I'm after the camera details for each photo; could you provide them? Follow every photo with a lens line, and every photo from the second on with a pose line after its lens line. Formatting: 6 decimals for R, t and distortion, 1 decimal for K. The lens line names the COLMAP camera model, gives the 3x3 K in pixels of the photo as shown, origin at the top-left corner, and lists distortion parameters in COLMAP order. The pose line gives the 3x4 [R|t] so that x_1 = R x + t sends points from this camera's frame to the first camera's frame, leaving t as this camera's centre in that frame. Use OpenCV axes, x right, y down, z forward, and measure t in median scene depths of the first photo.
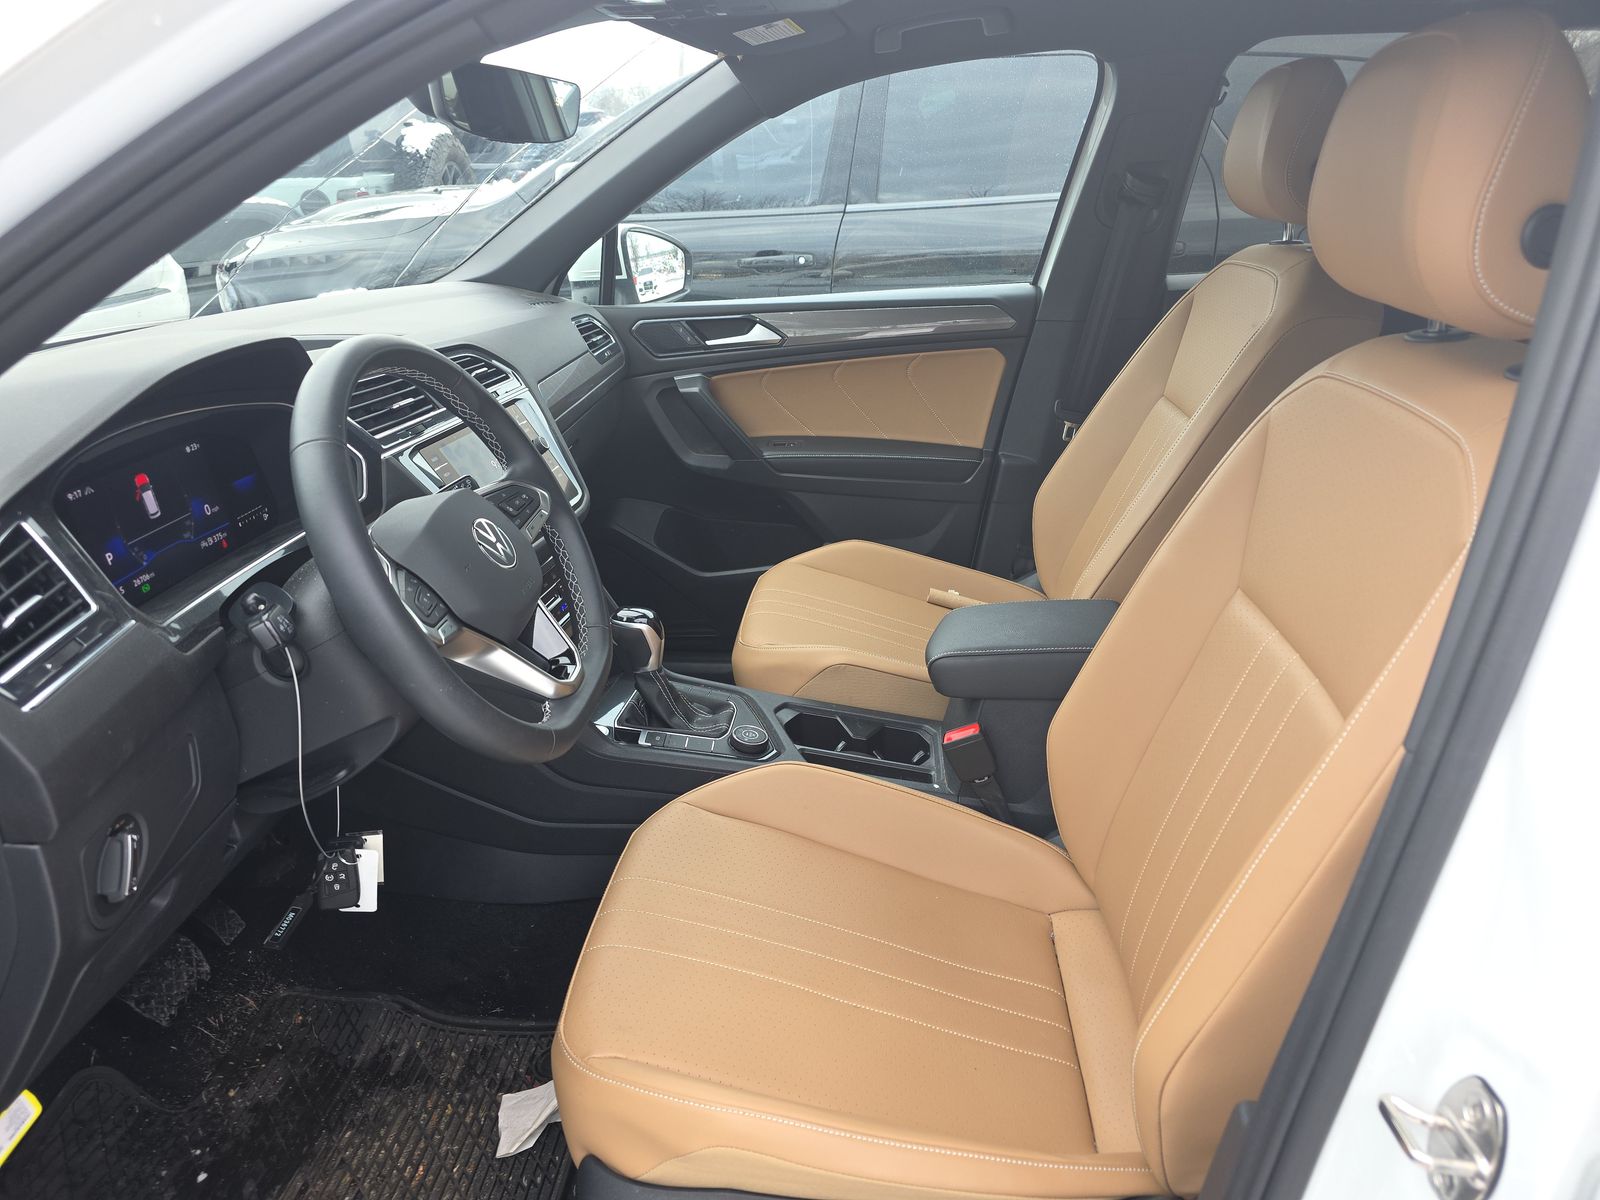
lens RADIAL K [[1052.1, 0, 803.4], [0, 1052.1, 592.6], [0, 0, 1]] dist [0.075586, -0.084500]
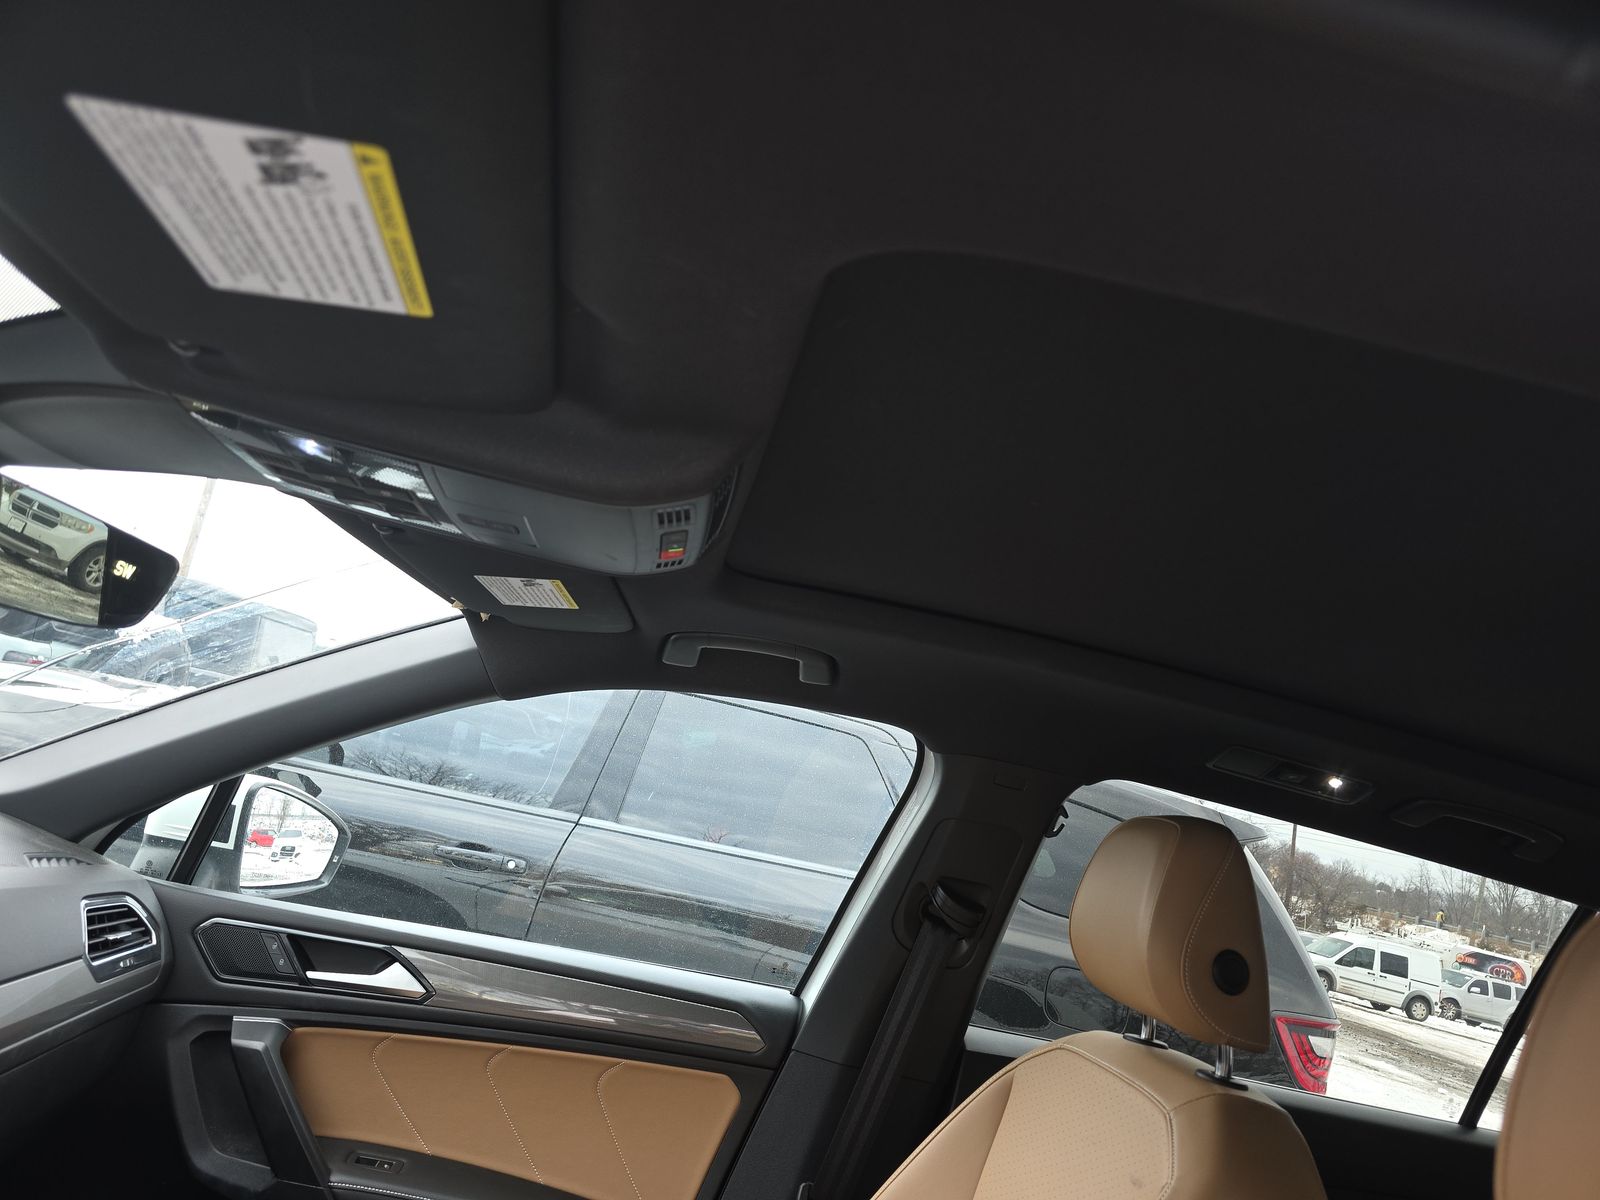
lens RADIAL K [[1052.1, 0, 803.4], [0, 1052.1, 592.6], [0, 0, 1]] dist [0.075586, -0.084500]
pose [[0.941542, 0.288369, 0.174189, 0.013164], [-0.149182, 0.820459, -0.551898, -0.109538], [-0.302065, 0.493649, 0.815517, 0.250684]]
